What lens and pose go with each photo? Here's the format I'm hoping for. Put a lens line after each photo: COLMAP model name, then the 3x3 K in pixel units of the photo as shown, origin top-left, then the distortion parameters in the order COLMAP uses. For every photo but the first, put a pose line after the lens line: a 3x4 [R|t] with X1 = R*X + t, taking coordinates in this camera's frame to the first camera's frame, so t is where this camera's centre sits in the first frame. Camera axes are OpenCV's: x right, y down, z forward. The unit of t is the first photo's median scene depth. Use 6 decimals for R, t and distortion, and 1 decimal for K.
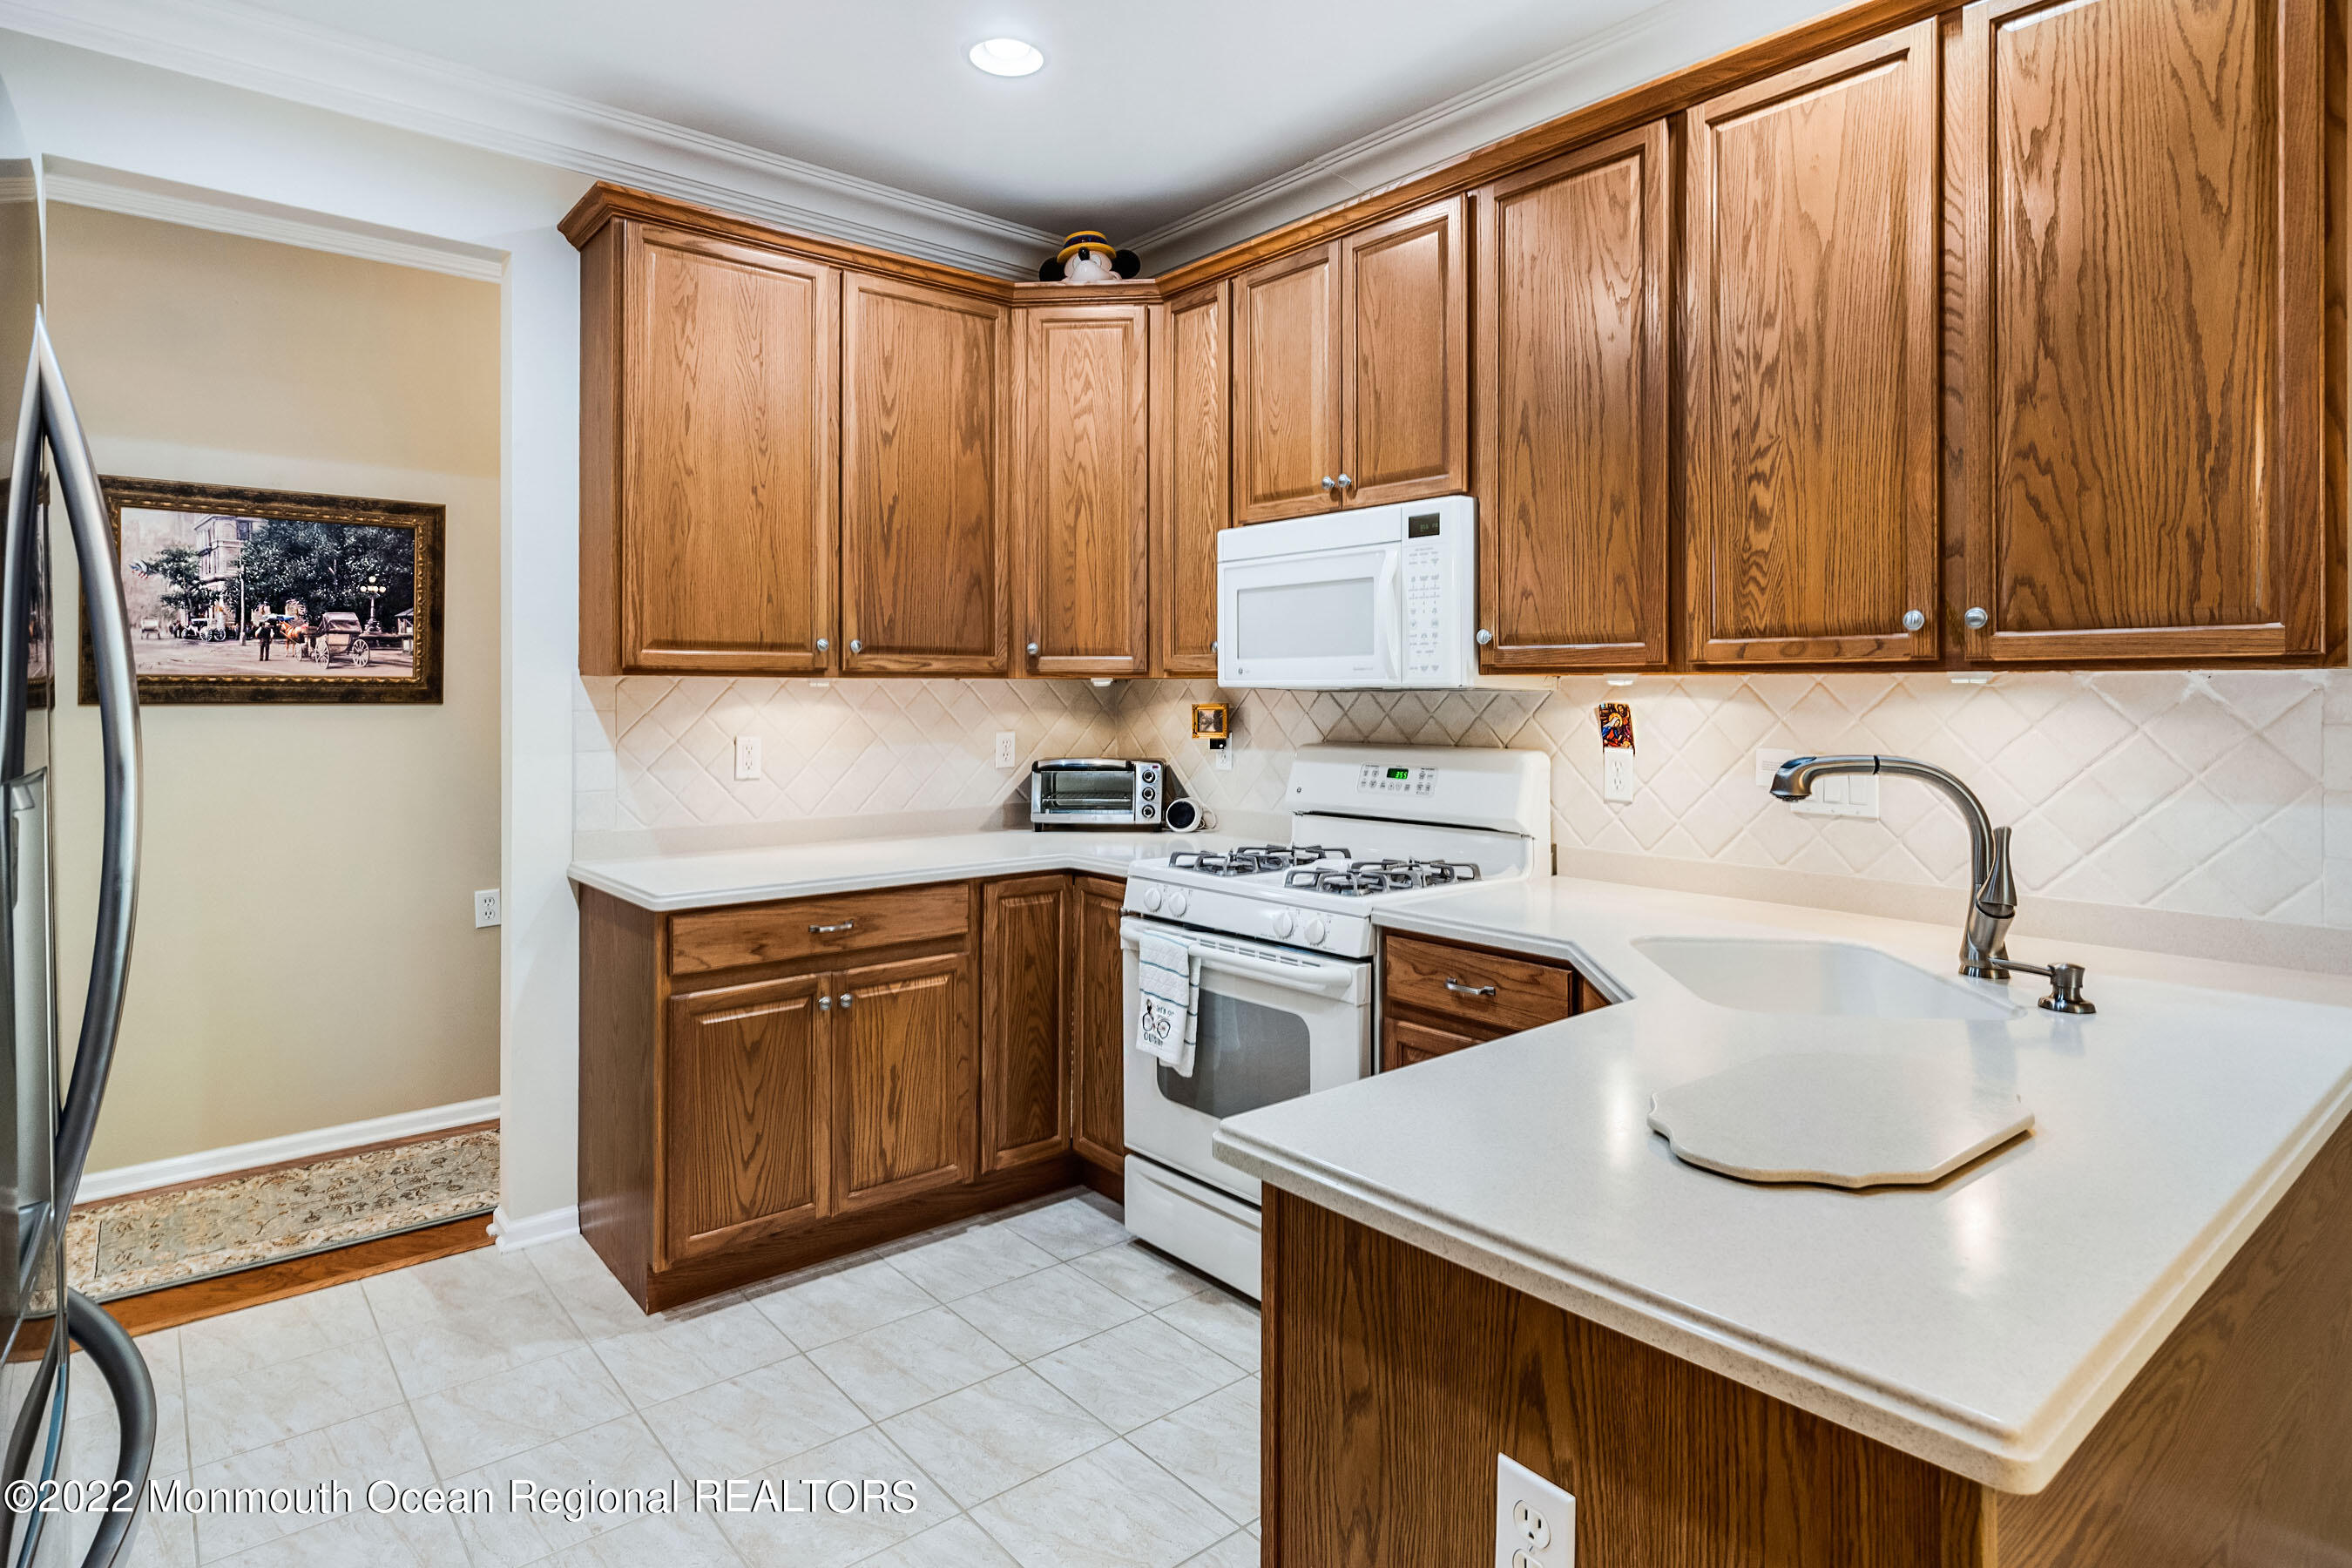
lens RADIAL K [[1277.1, 0, 1175.7], [0, 1277.1, 675.3], [0, 0, 1]] dist [0.001790, 0.000247]
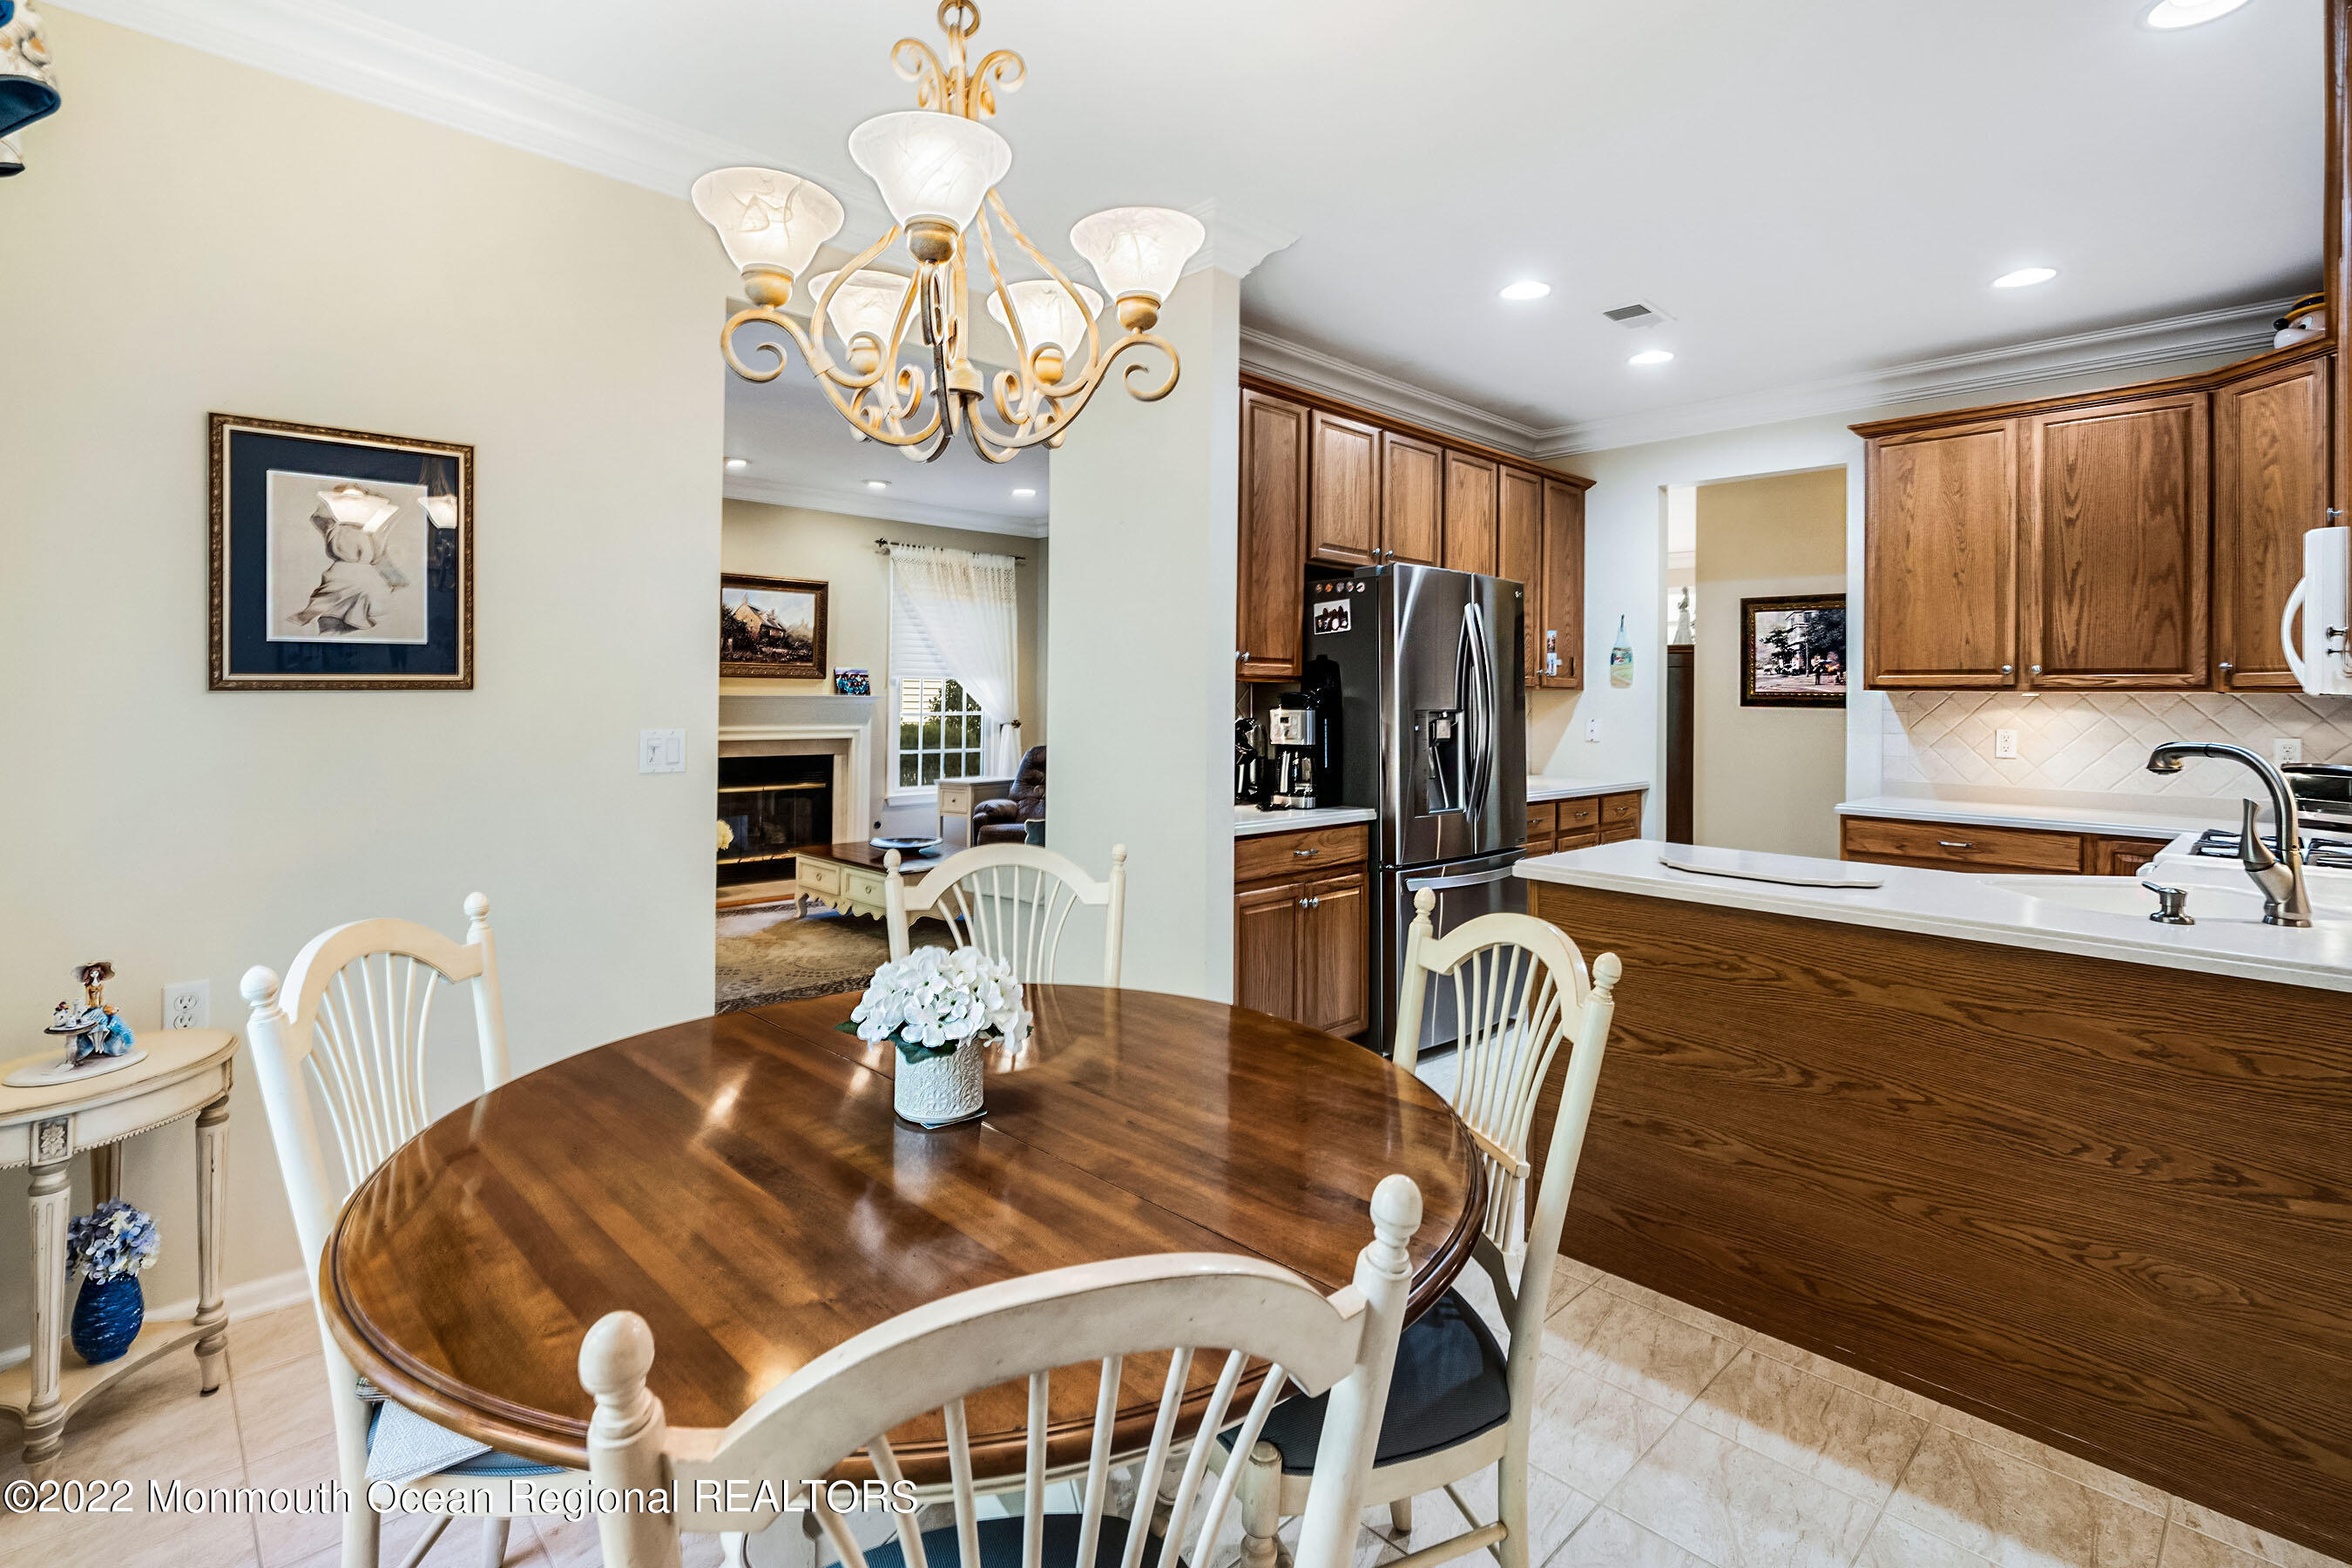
lens RADIAL K [[1120.6, 0, 1177.8], [0, 1120.6, 703.1], [0, 0, 1]] dist [0.001134, 0.000113]
pose [[0.075220, 0.003478, -0.997161, 0.913221], [-0.001041, 0.999994, 0.003410, 0.011872], [0.997166, 0.000781, 0.075223, -0.079392]]
